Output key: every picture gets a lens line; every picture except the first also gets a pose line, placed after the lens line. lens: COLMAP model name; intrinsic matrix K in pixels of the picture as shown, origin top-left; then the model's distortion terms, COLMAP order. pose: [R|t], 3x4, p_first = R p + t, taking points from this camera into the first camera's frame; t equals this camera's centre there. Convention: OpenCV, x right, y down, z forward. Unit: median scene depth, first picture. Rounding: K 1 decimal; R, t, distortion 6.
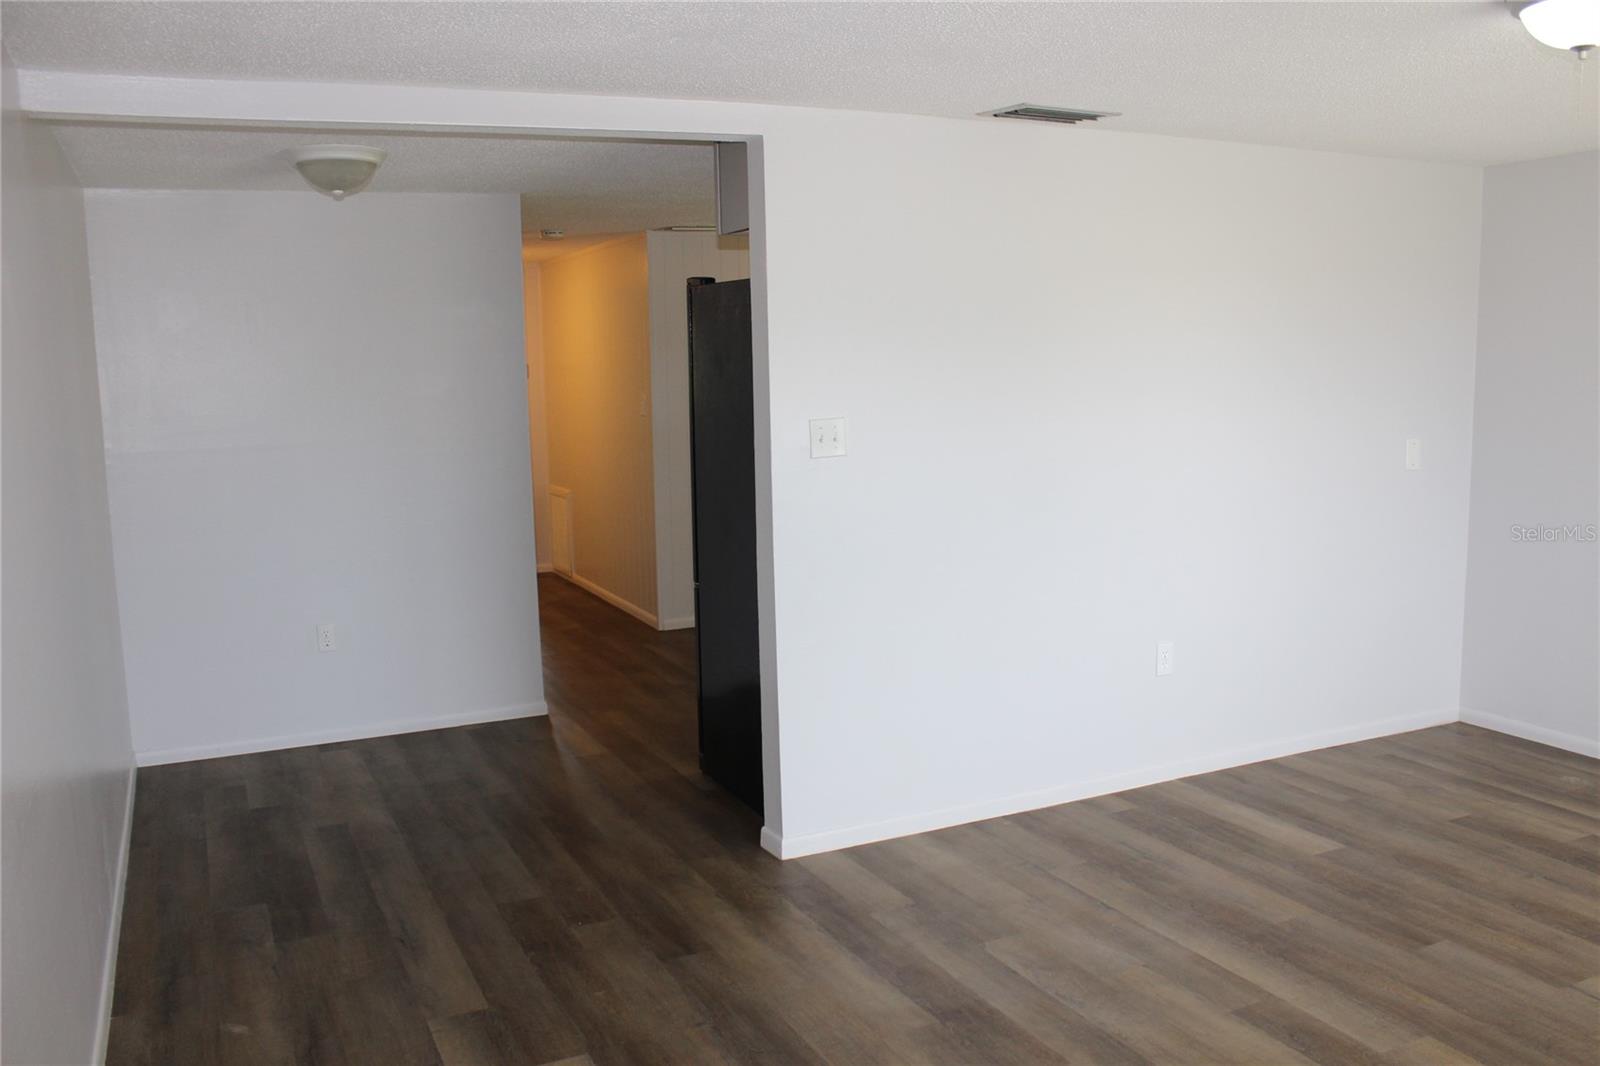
lens RADIAL K [[1360.2, 0, 799.7], [0, 1360.2, 533.4], [0, 0, 1]] dist [-0.145376, 0.111119]
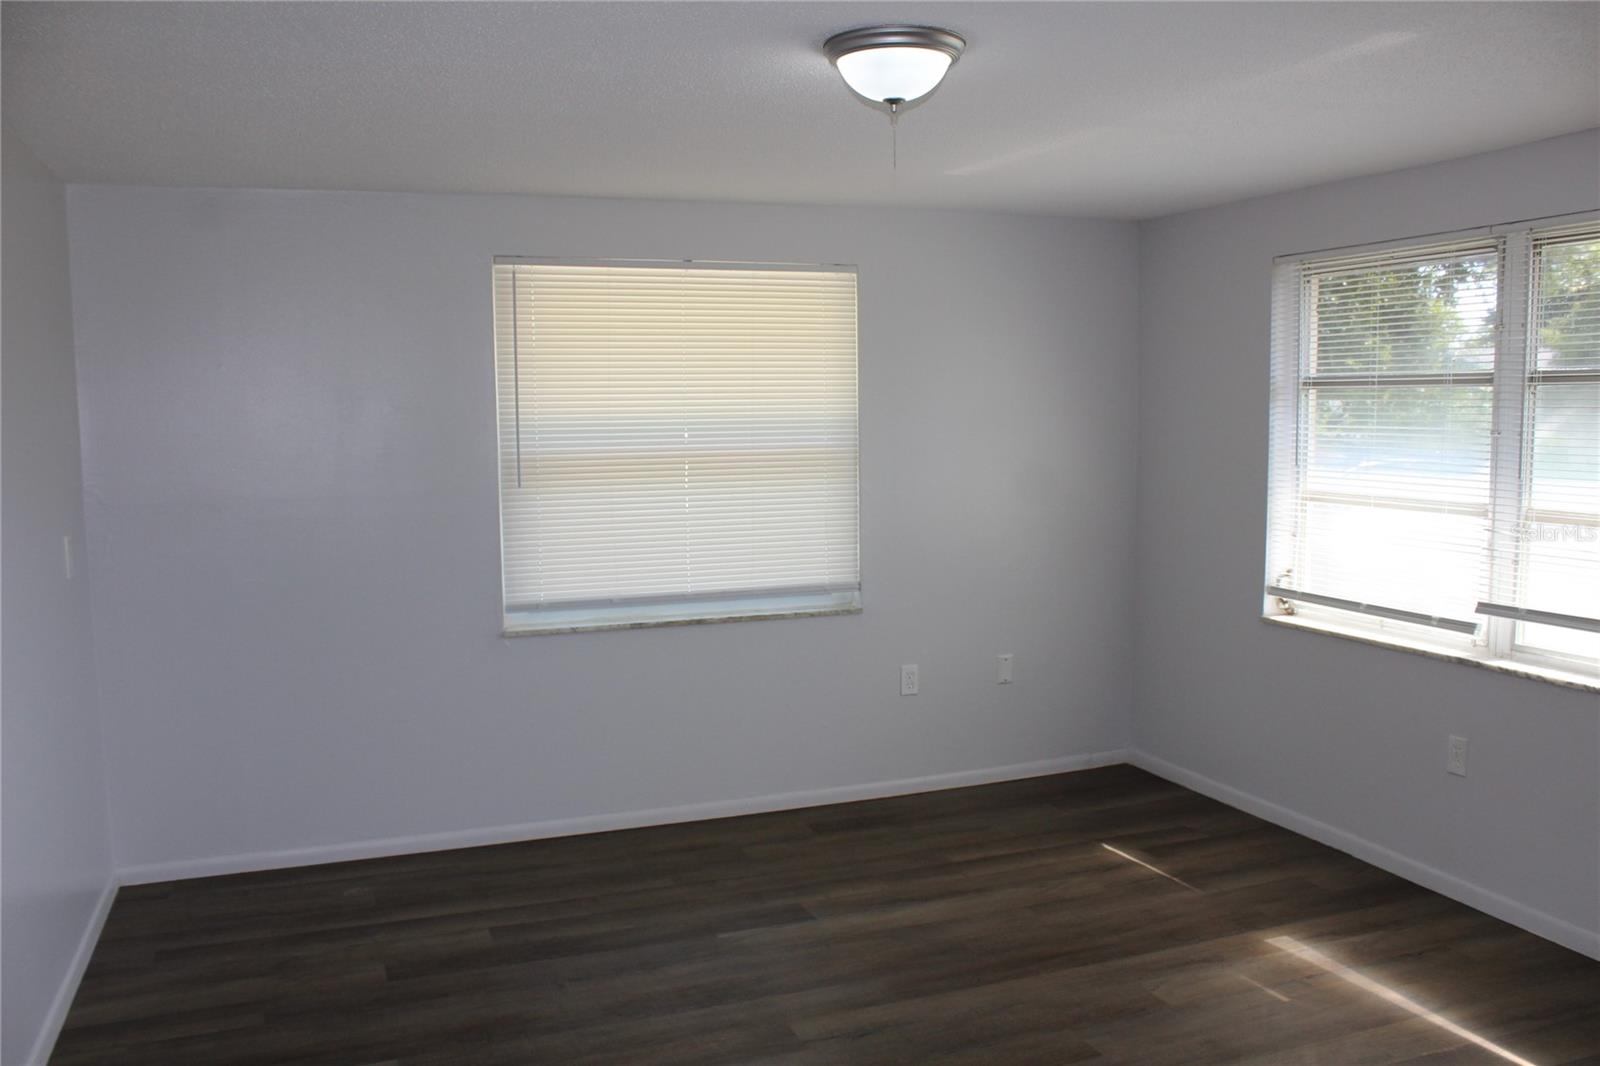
lens RADIAL K [[1360.2, 0, 806.7], [0, 1360.2, 540.2], [0, 0, 1]] dist [-0.145376, 0.111119]
pose [[0.090303, -0.094973, 0.991376, -0.269441], [0.148280, 0.985630, 0.080916, -0.079144], [-0.984814, 0.139694, 0.103088, 0.589743]]
